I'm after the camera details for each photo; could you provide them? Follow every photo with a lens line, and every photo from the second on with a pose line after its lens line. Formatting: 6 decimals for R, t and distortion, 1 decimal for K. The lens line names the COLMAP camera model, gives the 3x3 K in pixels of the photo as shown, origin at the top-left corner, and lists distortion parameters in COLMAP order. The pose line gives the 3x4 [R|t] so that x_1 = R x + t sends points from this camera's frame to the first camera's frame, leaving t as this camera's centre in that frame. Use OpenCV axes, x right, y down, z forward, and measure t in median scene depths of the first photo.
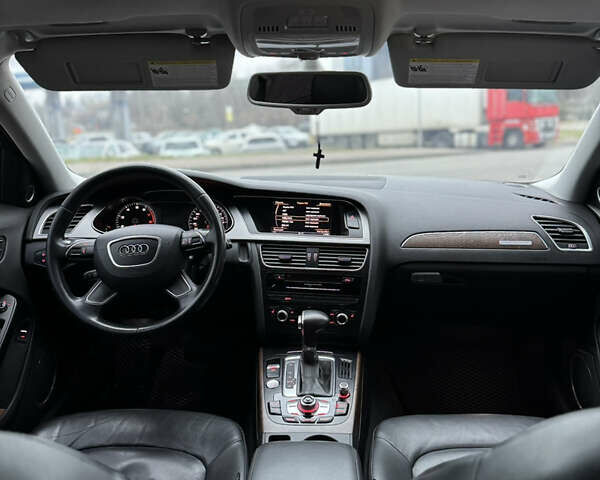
lens RADIAL K [[560.0, 0, 300.0], [0, 560.0, 240.0], [0, 0, 1]] dist [0.152763, -0.283477]
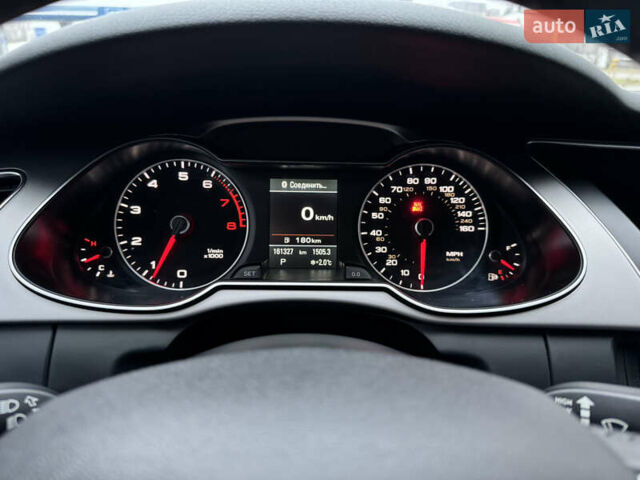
lens RADIAL K [[462.2, 0, 320.0], [0, 462.2, 240.0], [0, 0, 1]] dist [0.058066, -0.110476]
pose [[0.993397, -0.004464, 0.114640, -0.272488], [-0.010831, 0.991131, 0.132445, -0.063970], [-0.114215, -0.132812, 0.984538, 0.833114]]
